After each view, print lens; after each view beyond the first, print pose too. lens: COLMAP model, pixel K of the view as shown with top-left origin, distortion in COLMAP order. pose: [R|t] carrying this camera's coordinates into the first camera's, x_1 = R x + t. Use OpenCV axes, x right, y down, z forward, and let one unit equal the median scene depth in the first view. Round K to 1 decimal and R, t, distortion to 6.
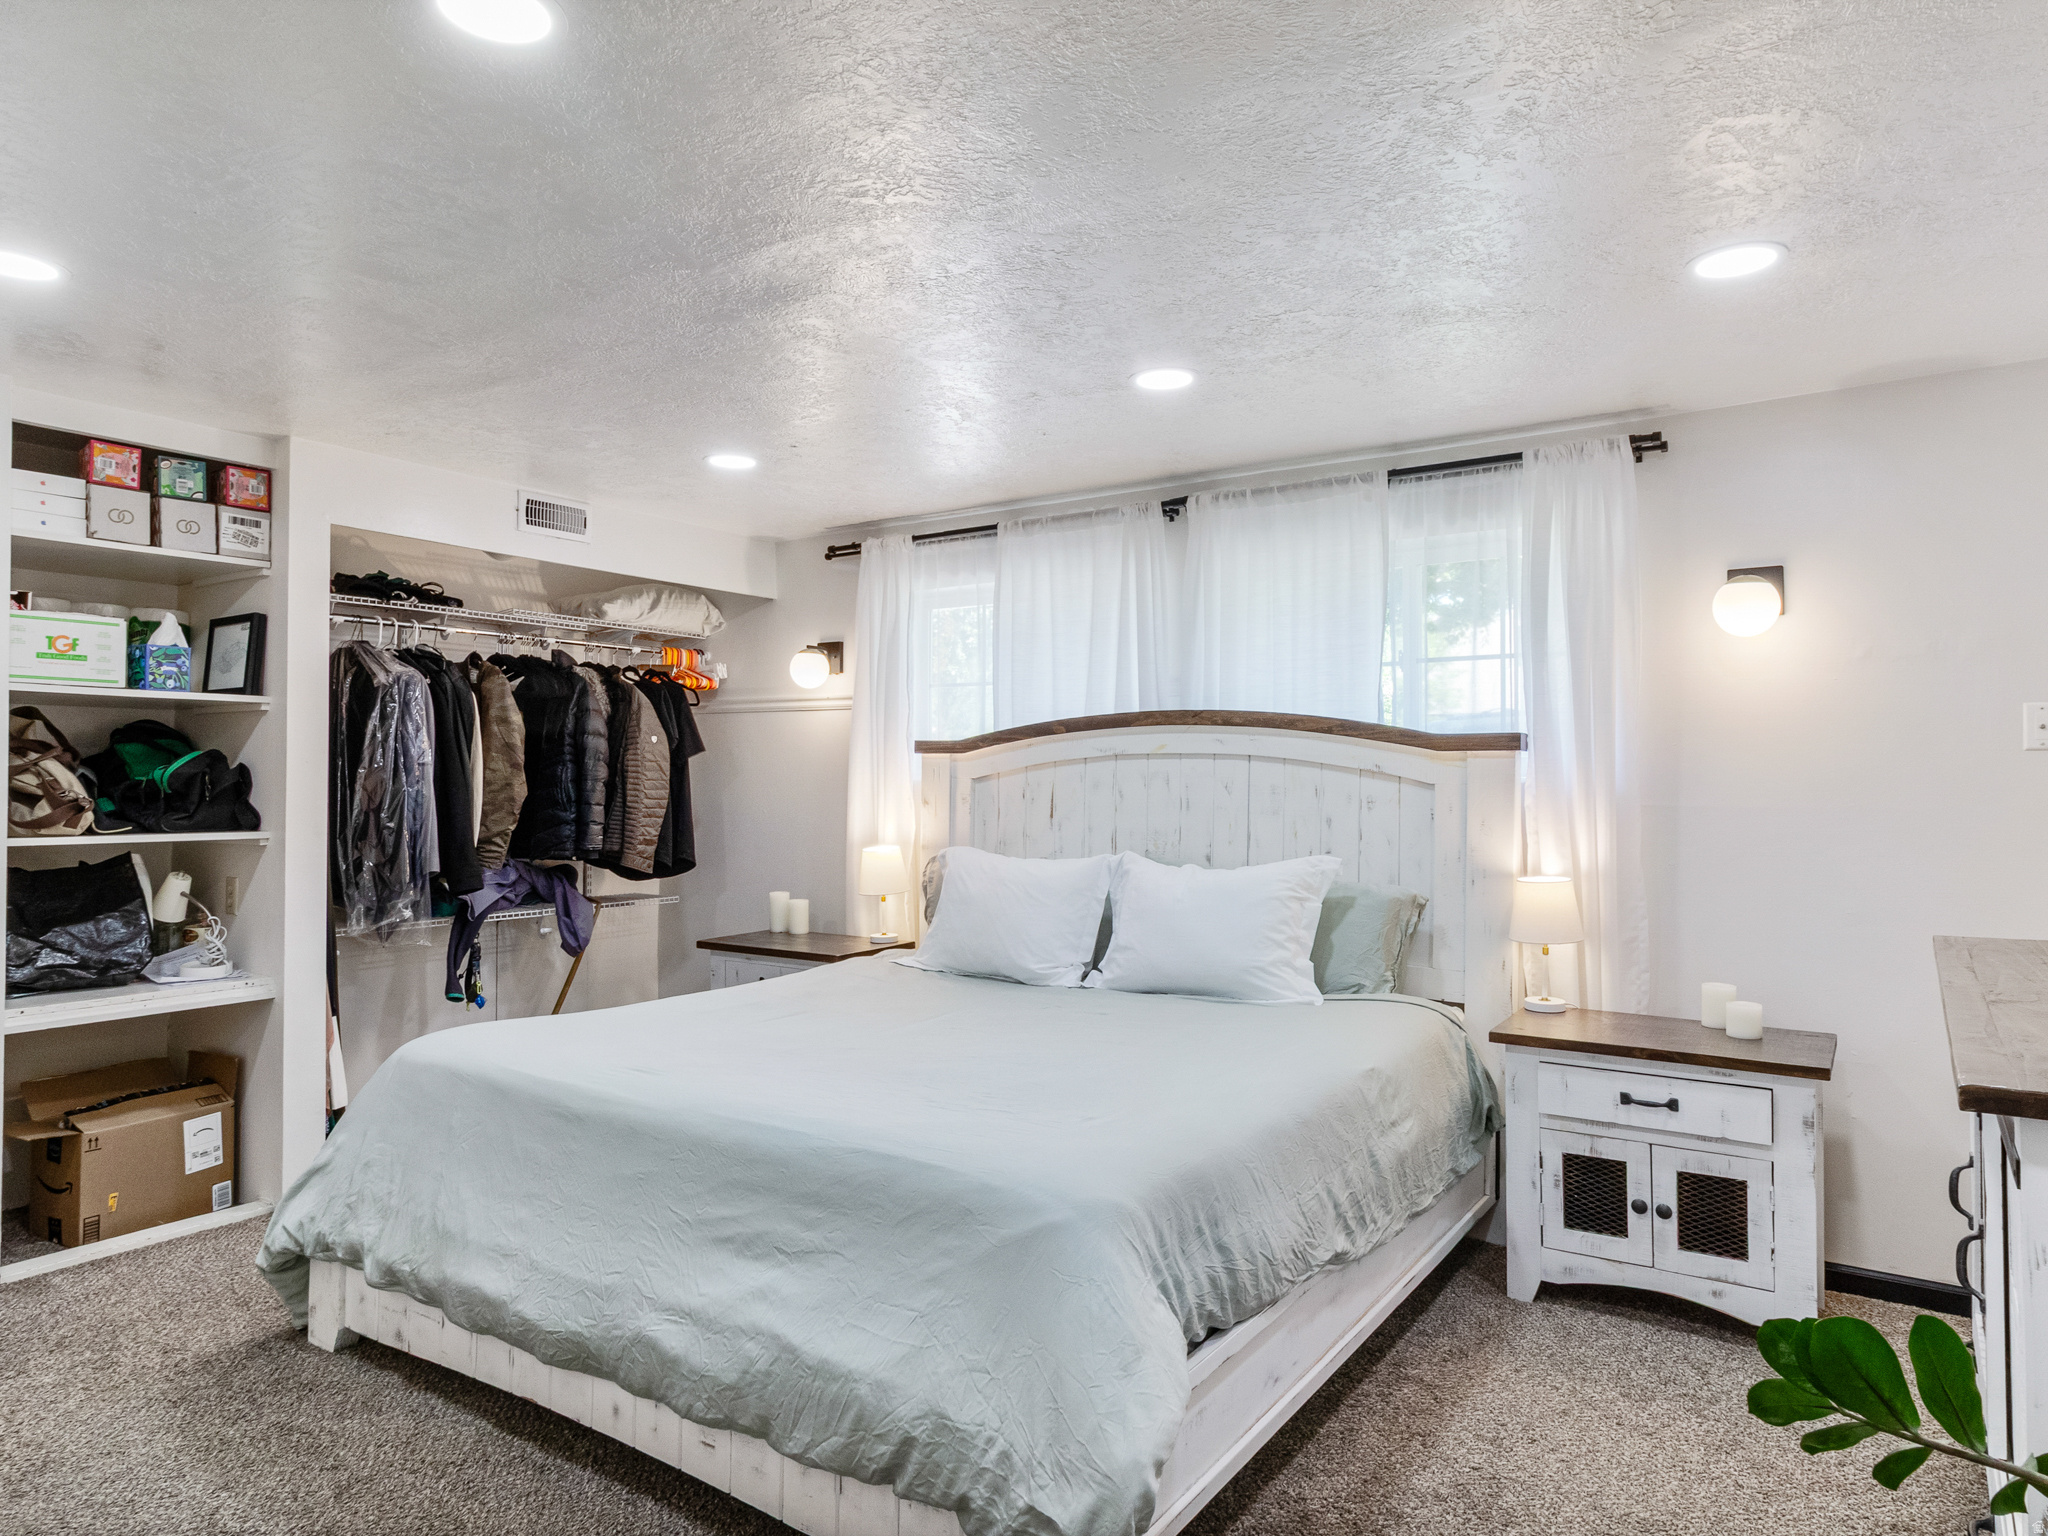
lens RADIAL K [[1278.1, 0, 1022.0], [0, 1278.1, 777.2], [0, 0, 1]] dist [-0.003076, 0.006501]
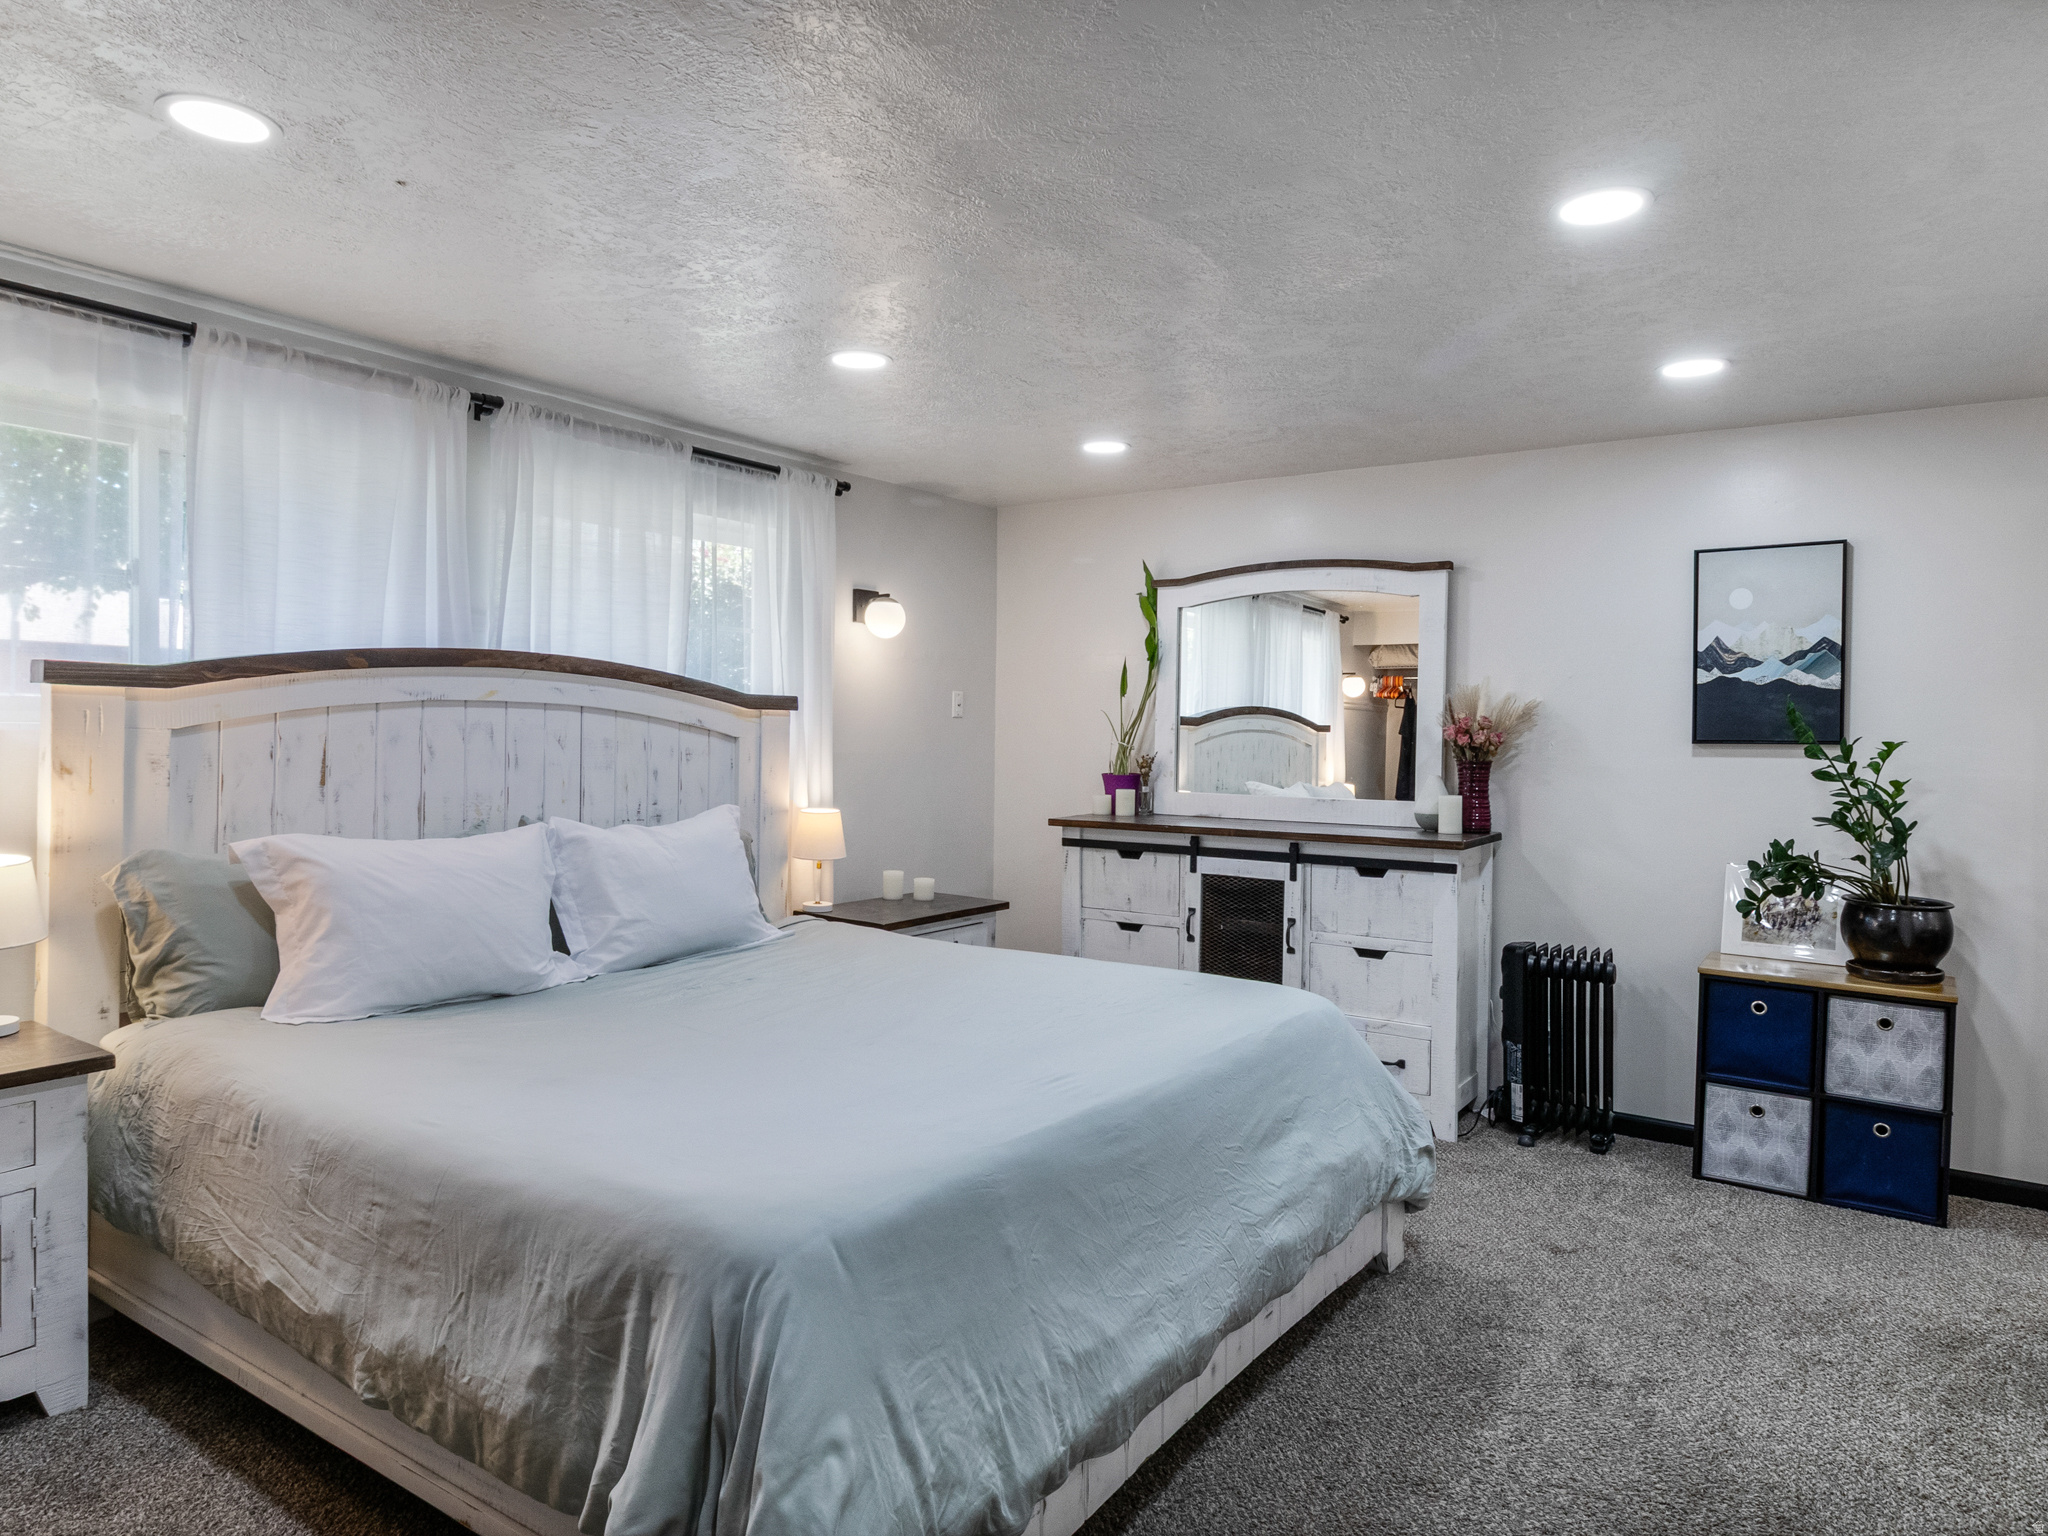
lens RADIAL K [[1278.1, 0, 1080.5], [0, 1278.1, 774.2], [0, 0, 1]] dist [-0.003076, 0.006501]
pose [[-0.014248, -0.038173, 0.999170, -0.754690], [-0.020319, 0.999076, 0.037880, -0.010485], [-0.999692, -0.019762, -0.015010, 0.640776]]
